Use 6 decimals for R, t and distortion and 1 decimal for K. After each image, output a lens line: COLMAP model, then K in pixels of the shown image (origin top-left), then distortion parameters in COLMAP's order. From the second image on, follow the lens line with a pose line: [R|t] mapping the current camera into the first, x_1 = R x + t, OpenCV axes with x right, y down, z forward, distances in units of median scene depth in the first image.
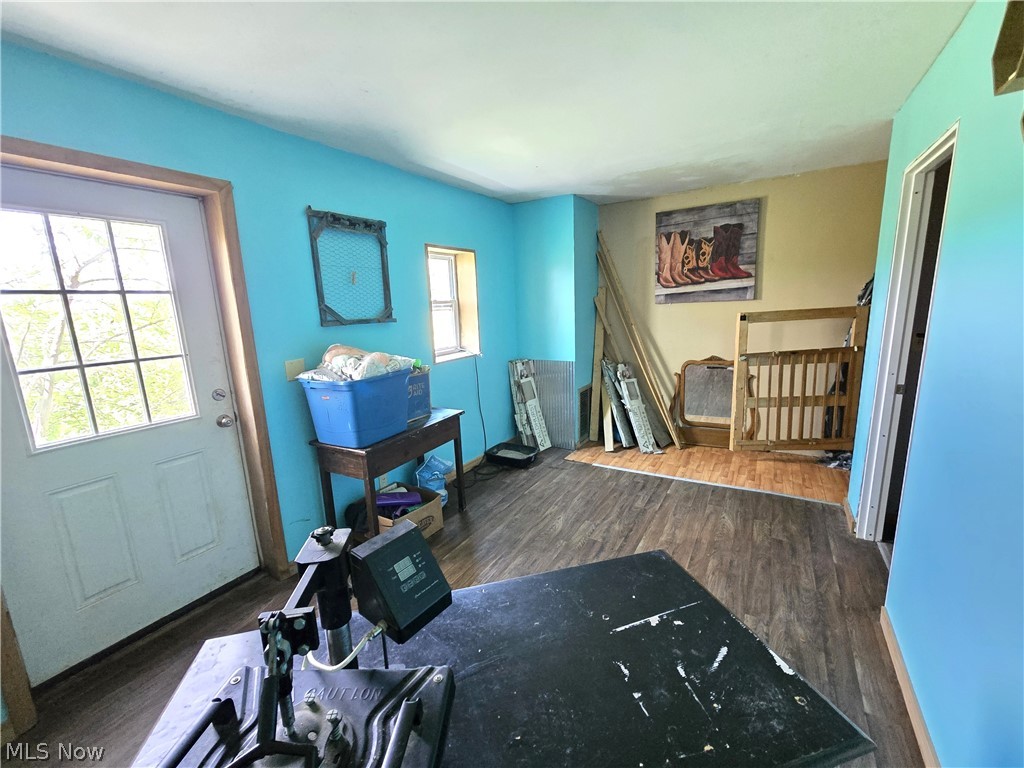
lens RADIAL K [[422.9, 0, 512.0], [0, 422.9, 384.0], [0, 0, 1]] dist [0.001508, 0.000092]
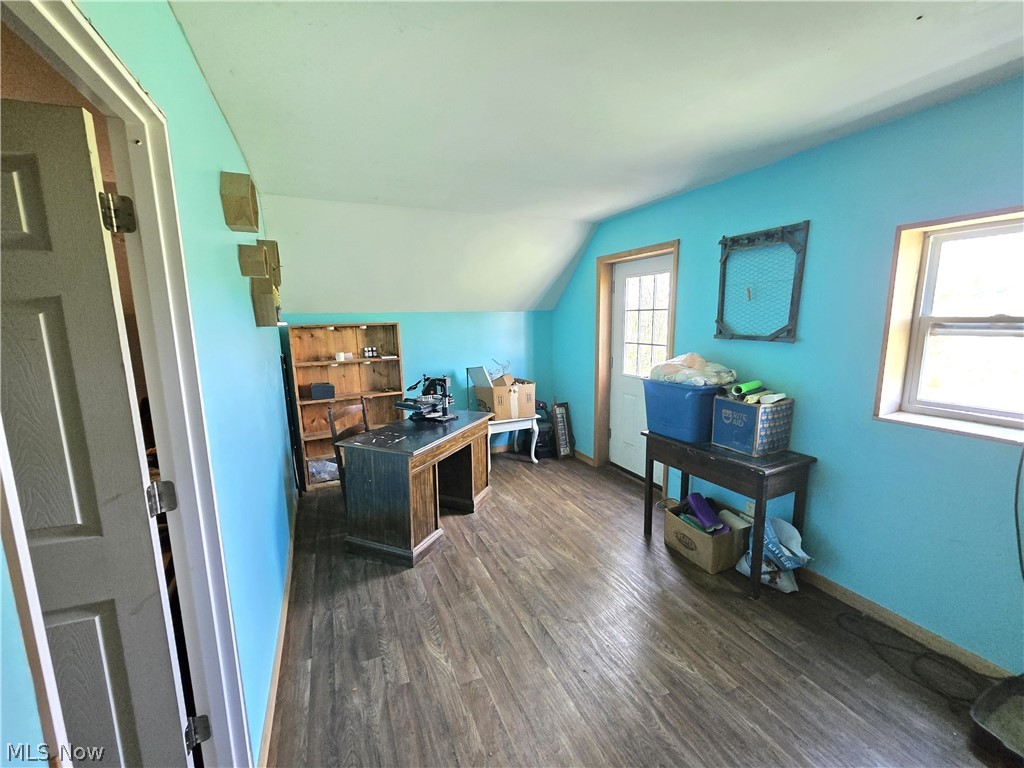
lens RADIAL K [[422.9, 0, 512.0], [0, 422.9, 384.0], [0, 0, 1]] dist [0.001508, 0.000092]
pose [[-0.571691, 0.173547, -0.801905, 0.827293], [-0.119292, 0.949405, 0.290515, -0.285774], [0.811751, 0.261746, -0.522063, 1.176863]]
